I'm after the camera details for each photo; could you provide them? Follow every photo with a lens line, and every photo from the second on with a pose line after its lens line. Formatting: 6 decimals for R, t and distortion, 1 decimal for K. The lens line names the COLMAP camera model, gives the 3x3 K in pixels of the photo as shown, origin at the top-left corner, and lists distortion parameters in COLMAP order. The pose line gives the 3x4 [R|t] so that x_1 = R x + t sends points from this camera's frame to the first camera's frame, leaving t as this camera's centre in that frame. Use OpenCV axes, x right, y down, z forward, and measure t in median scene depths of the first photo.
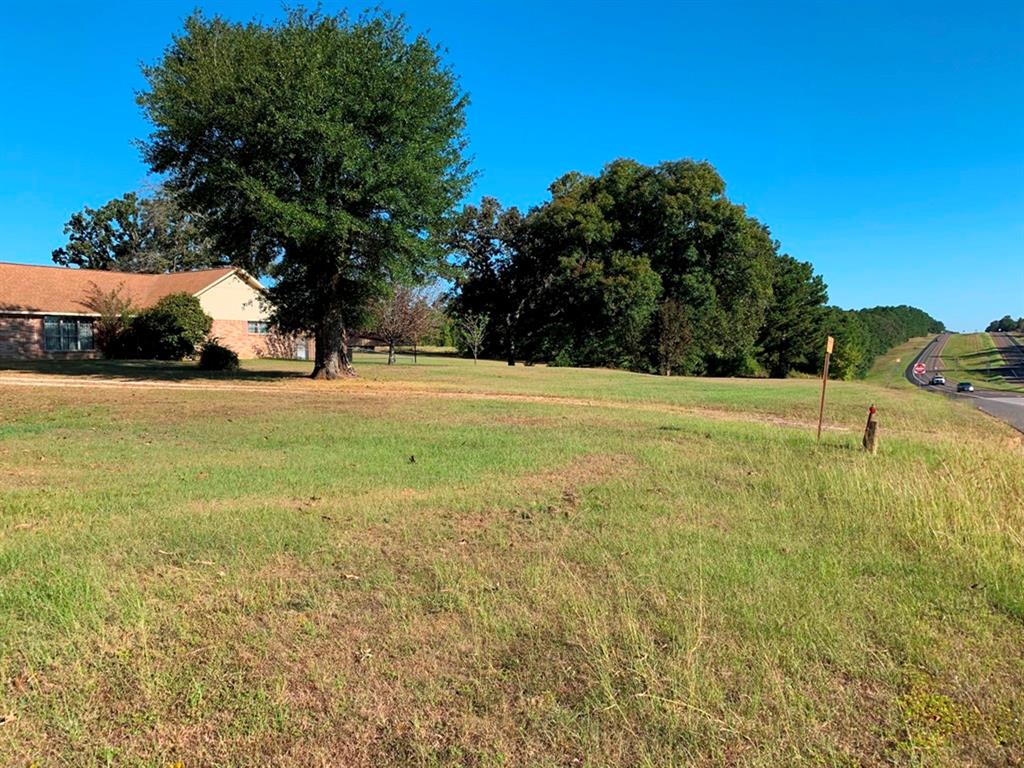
lens RADIAL K [[784.5, 0, 503.6], [0, 784.5, 371.3], [0, 0, 1]] dist [0.041643, -0.035021]
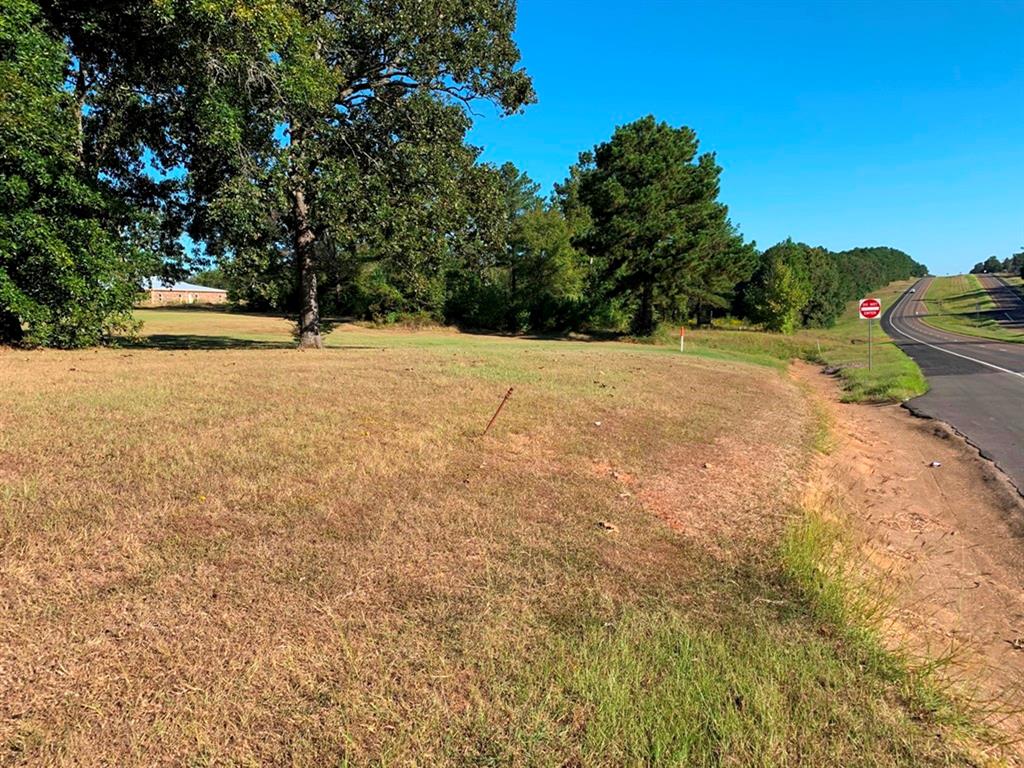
lens RADIAL K [[784.5, 0, 501.7], [0, 784.5, 373.4], [0, 0, 1]] dist [0.041643, -0.035021]
pose [[0.999609, -0.024115, 0.014157, 0.057328], [0.023241, 0.997989, 0.058981, 0.000342], [-0.015551, -0.058629, 0.998159, 0.101844]]
